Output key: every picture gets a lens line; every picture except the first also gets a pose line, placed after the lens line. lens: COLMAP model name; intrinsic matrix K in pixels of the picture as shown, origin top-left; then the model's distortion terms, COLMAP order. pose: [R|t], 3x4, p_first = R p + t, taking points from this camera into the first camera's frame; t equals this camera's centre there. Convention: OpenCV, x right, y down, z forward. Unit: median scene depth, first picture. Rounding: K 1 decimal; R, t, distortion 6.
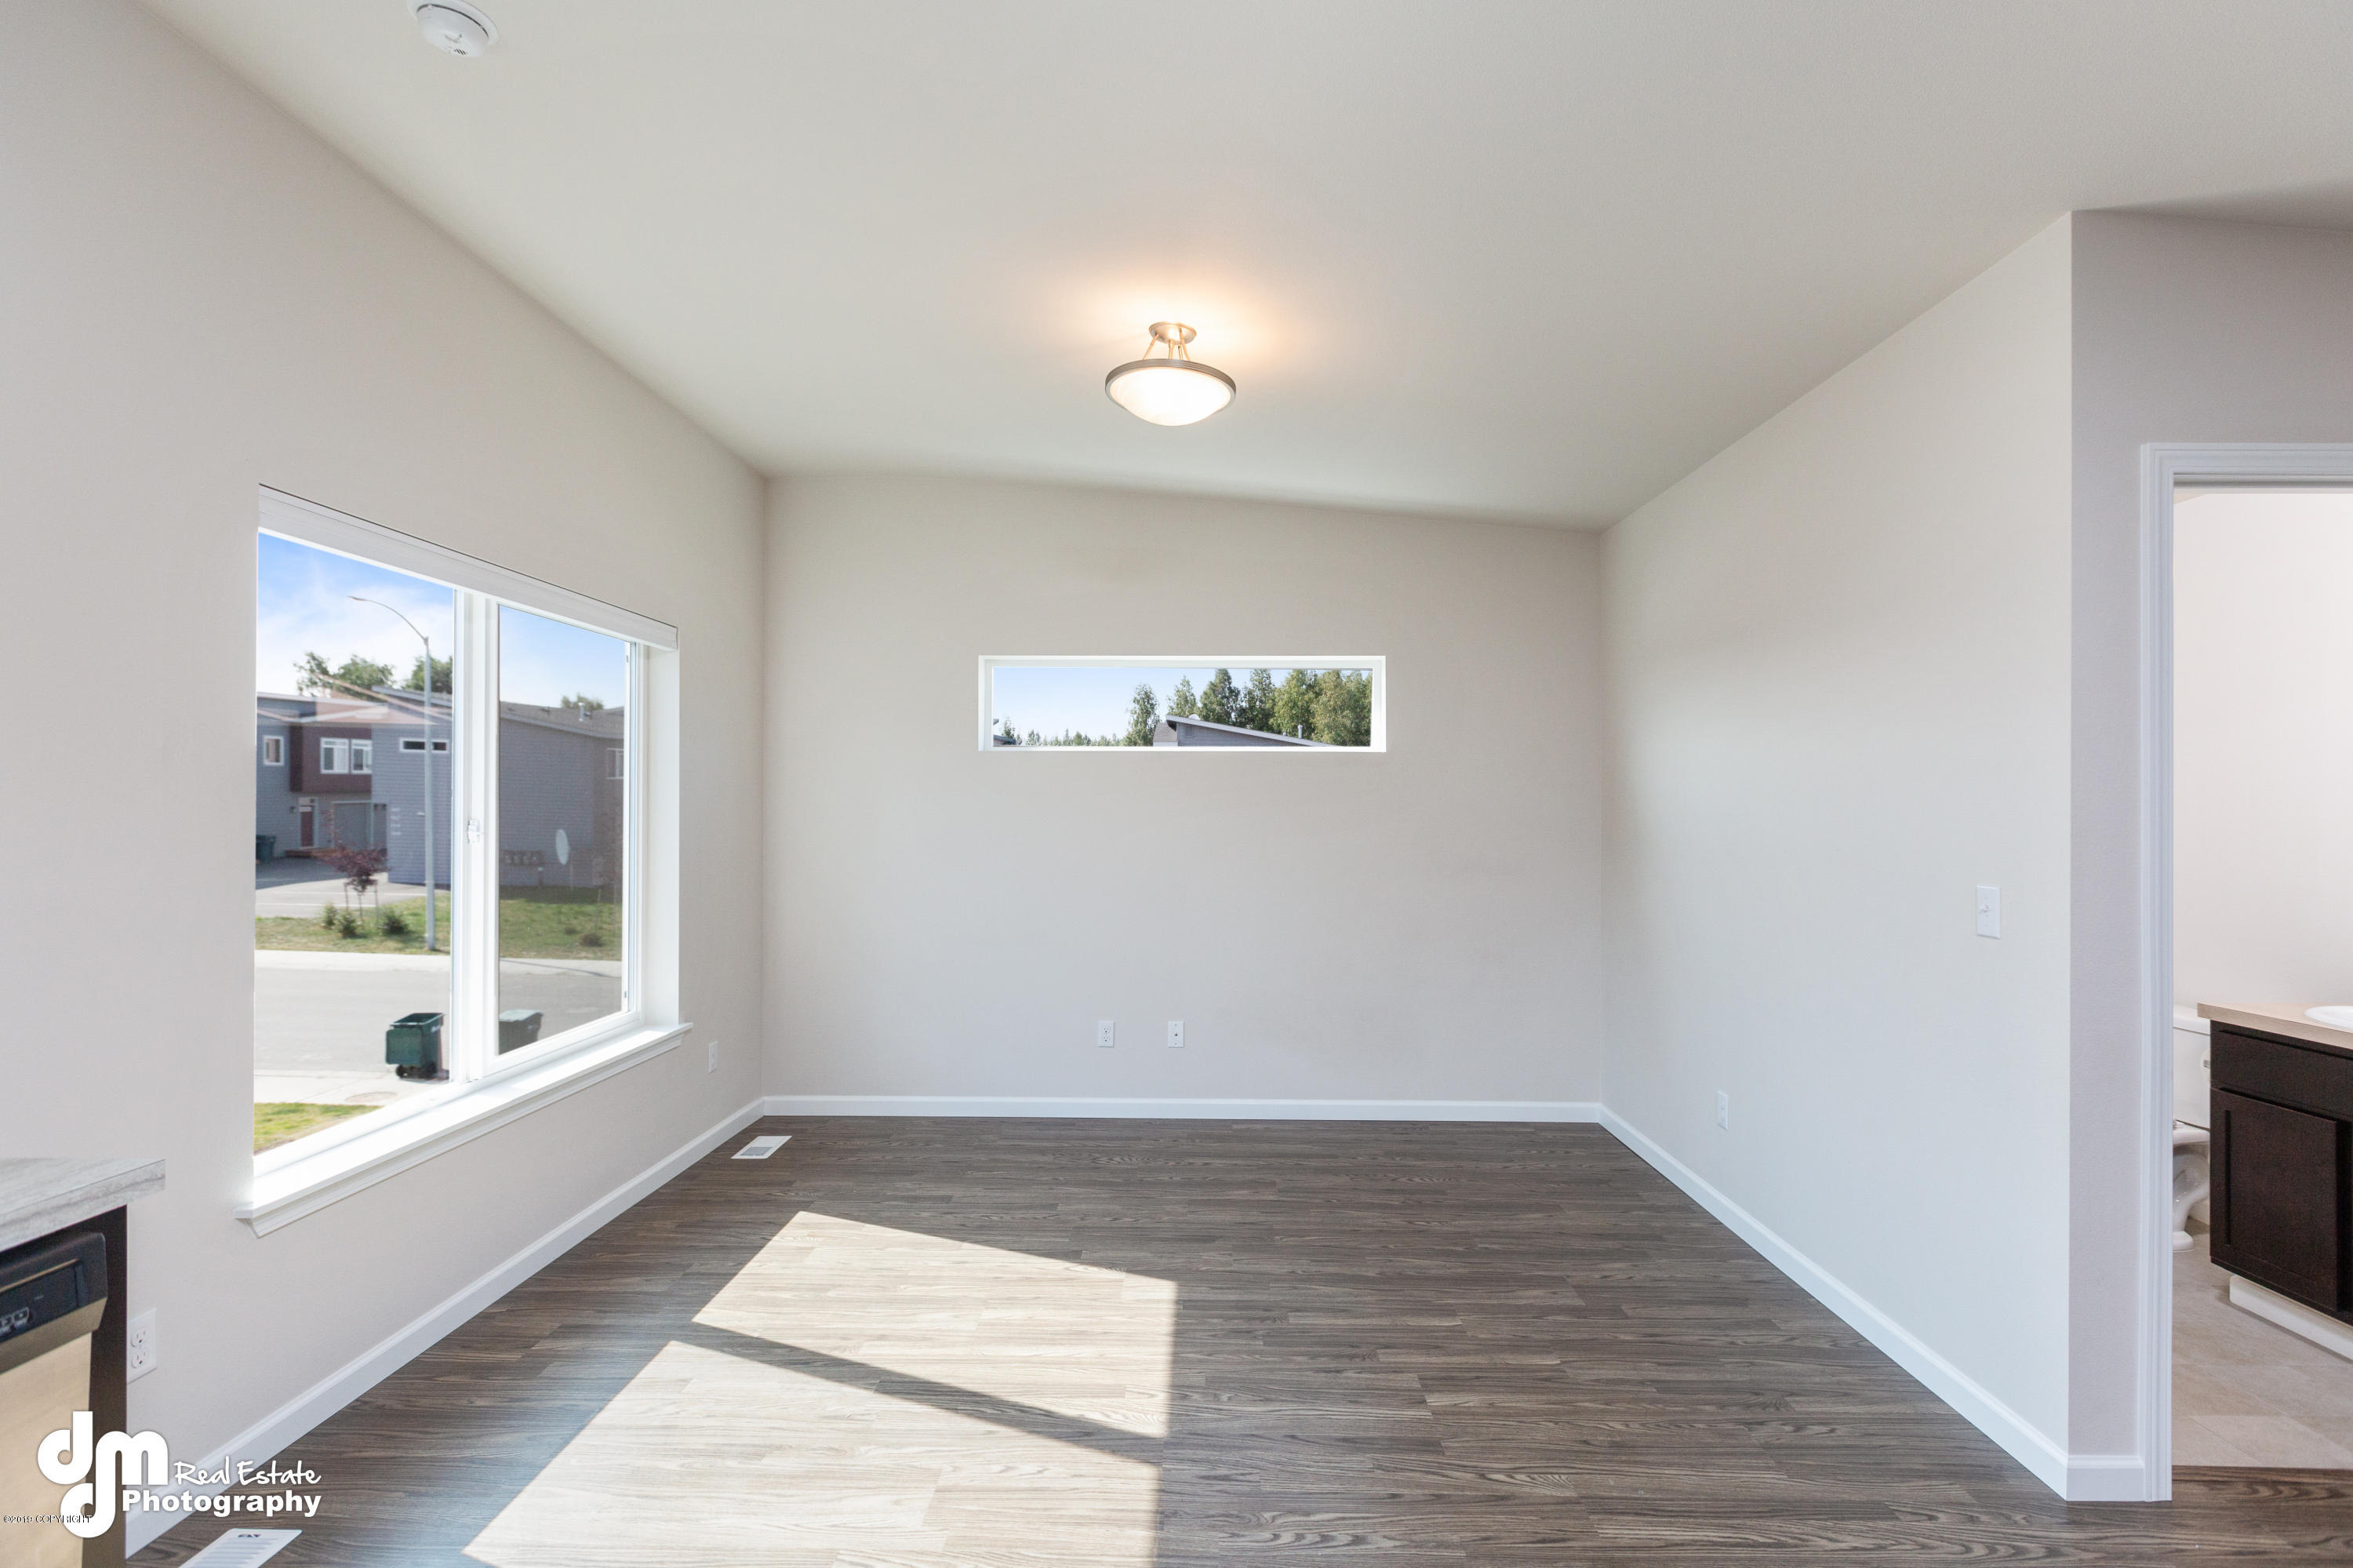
lens RADIAL K [[1074.8, 0, 1185.4], [0, 1074.8, 806.7], [0, 0, 1]] dist [0.000839, 0.000798]
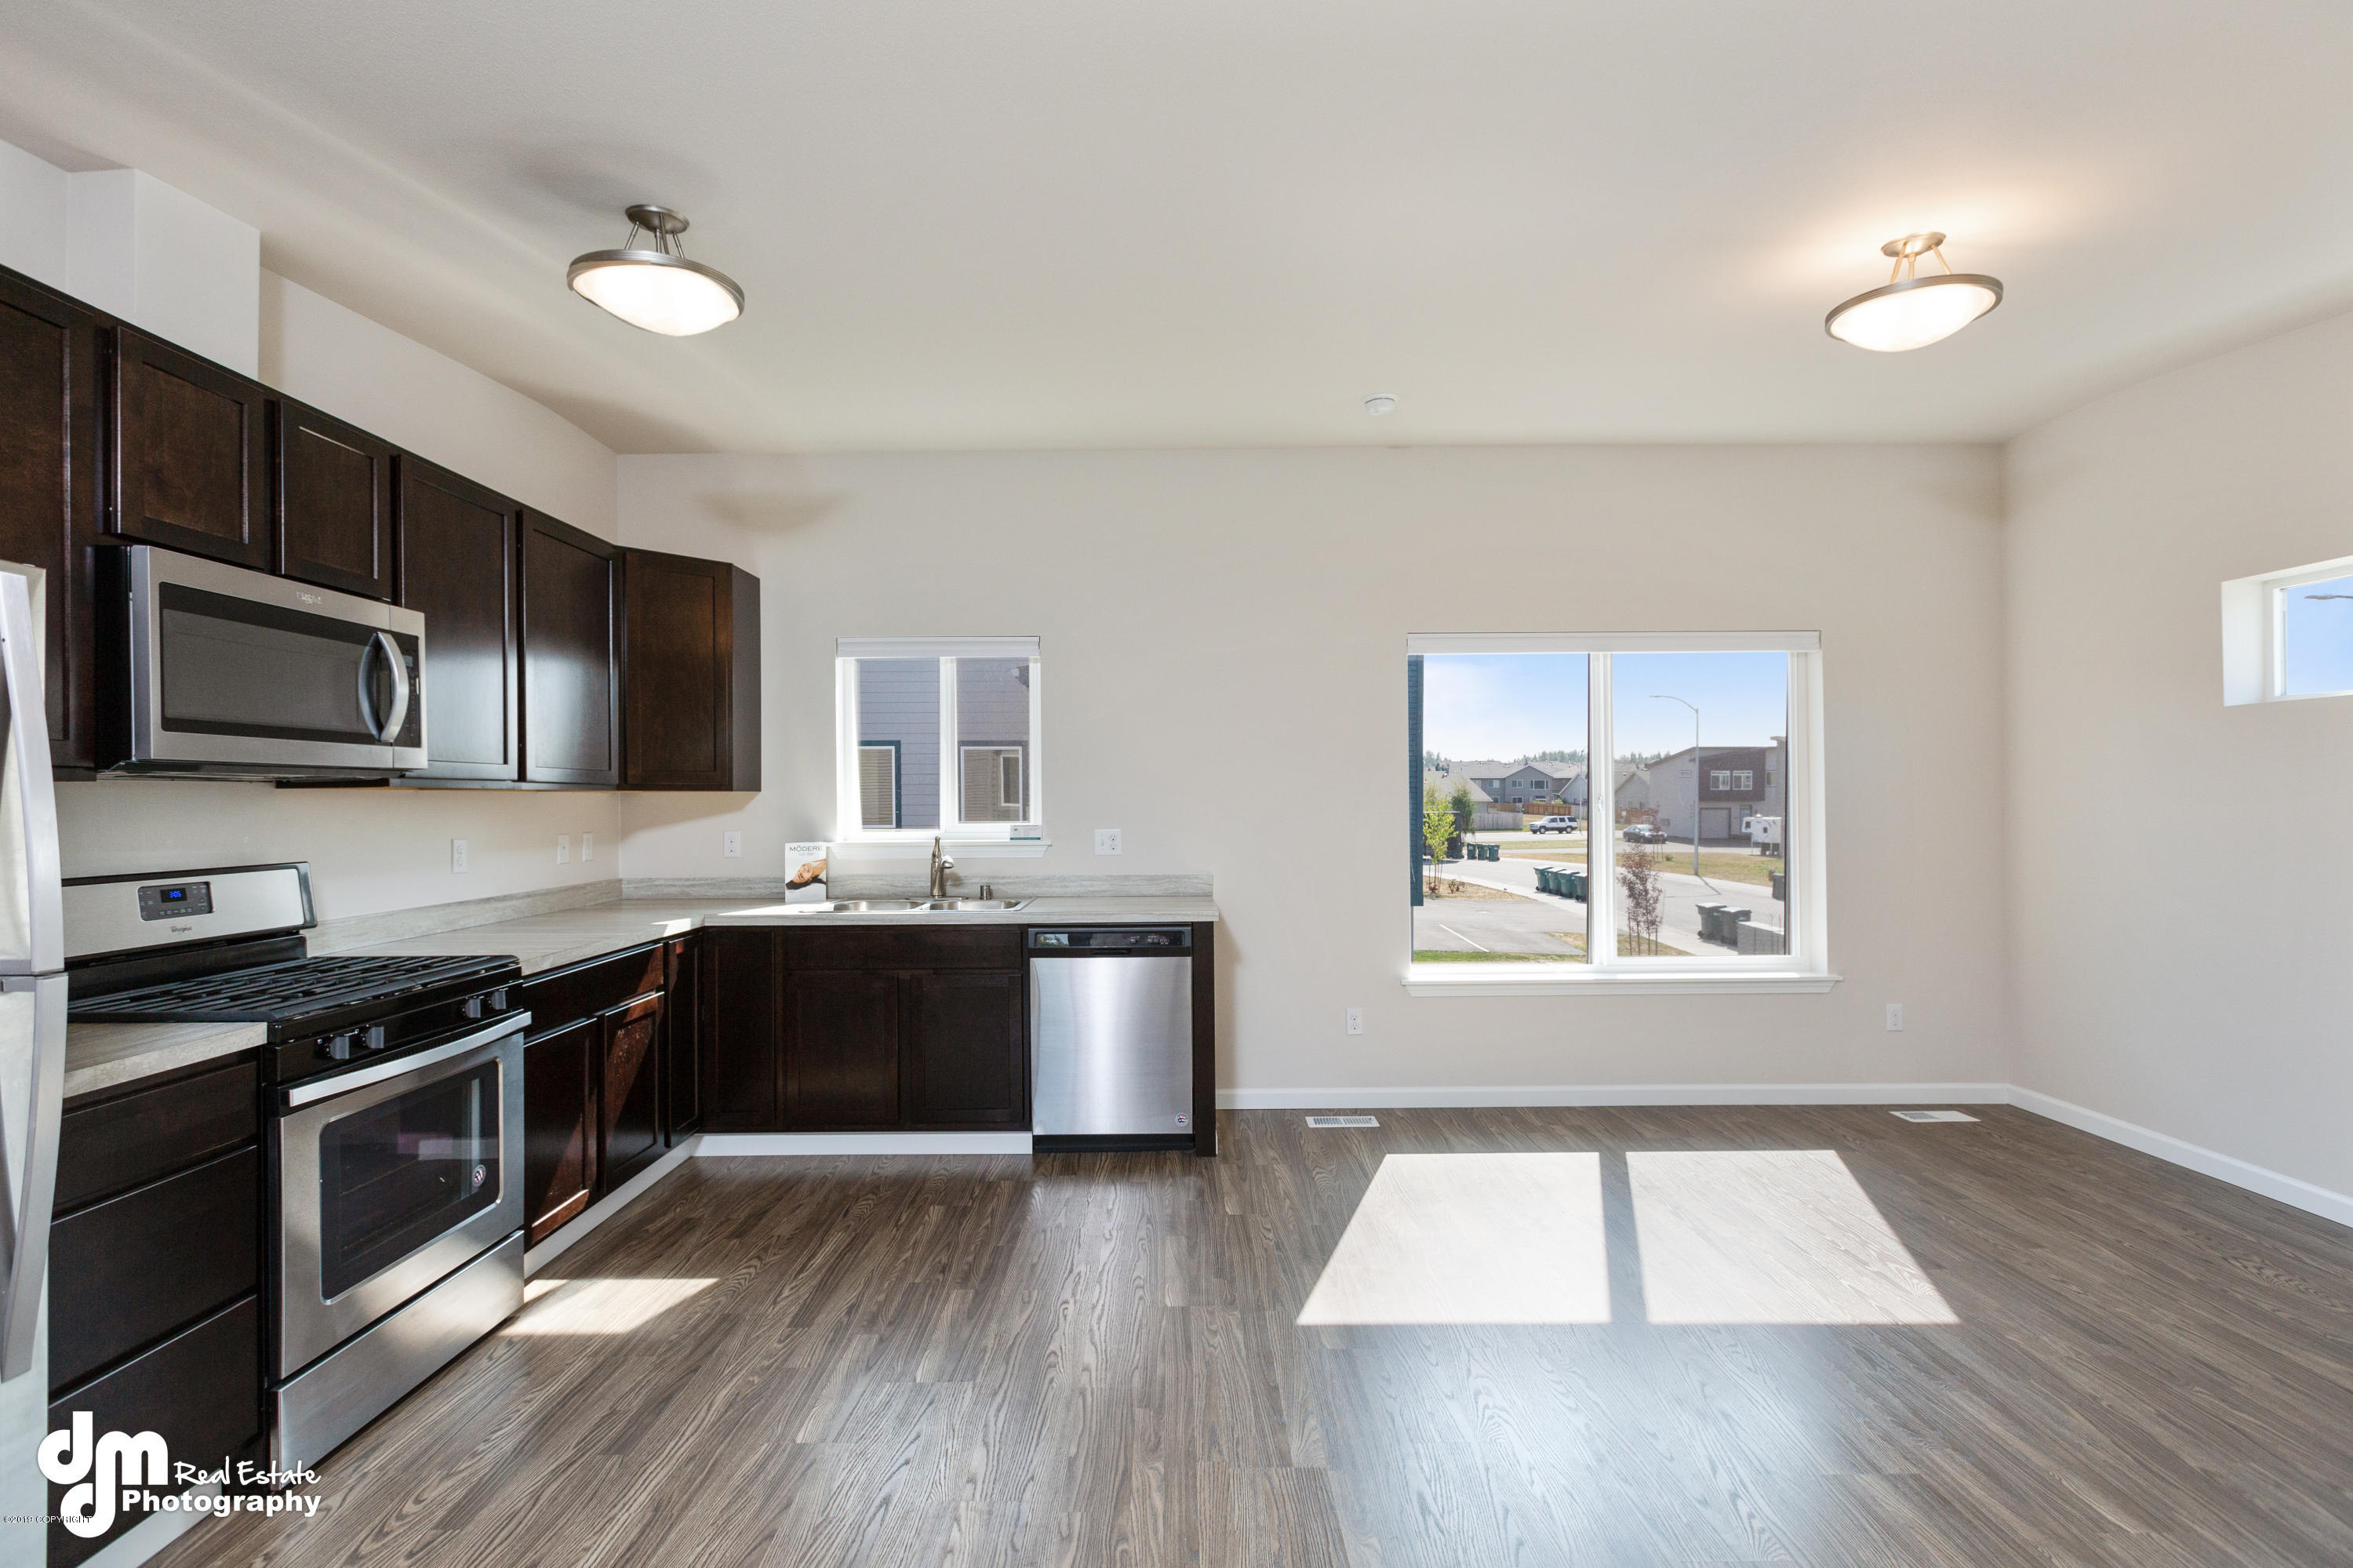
lens RADIAL K [[1074.8, 0, 1185.4], [0, 1074.8, 806.7], [0, 0, 1]] dist [0.000839, 0.000798]
pose [[0.024857, 0.002518, -0.999688, 0.782957], [0.008130, 0.999963, 0.002721, 0.015983], [0.999658, -0.008195, 0.024836, 0.335927]]
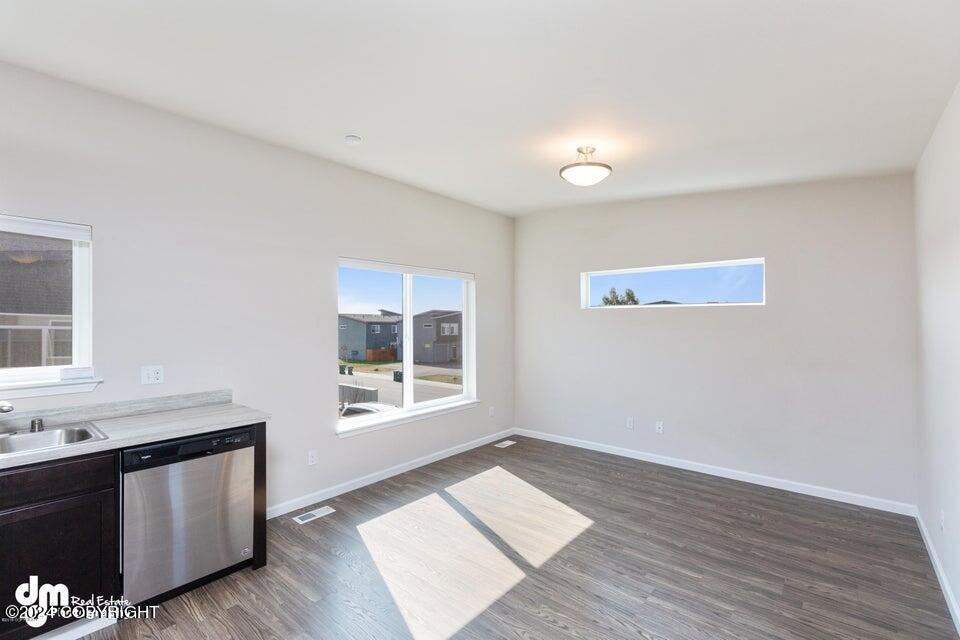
lens RADIAL K [[425.5, 0, 480.0], [0, 425.5, 320.0], [0, 0, 1]] dist [-0.001970, -0.000234]
pose [[0.773601, -0.006496, -0.633640, 0.390769], [0.005547, 0.999979, -0.003480, -0.031543], [0.633649, -0.000822, 0.773620, 0.049899]]
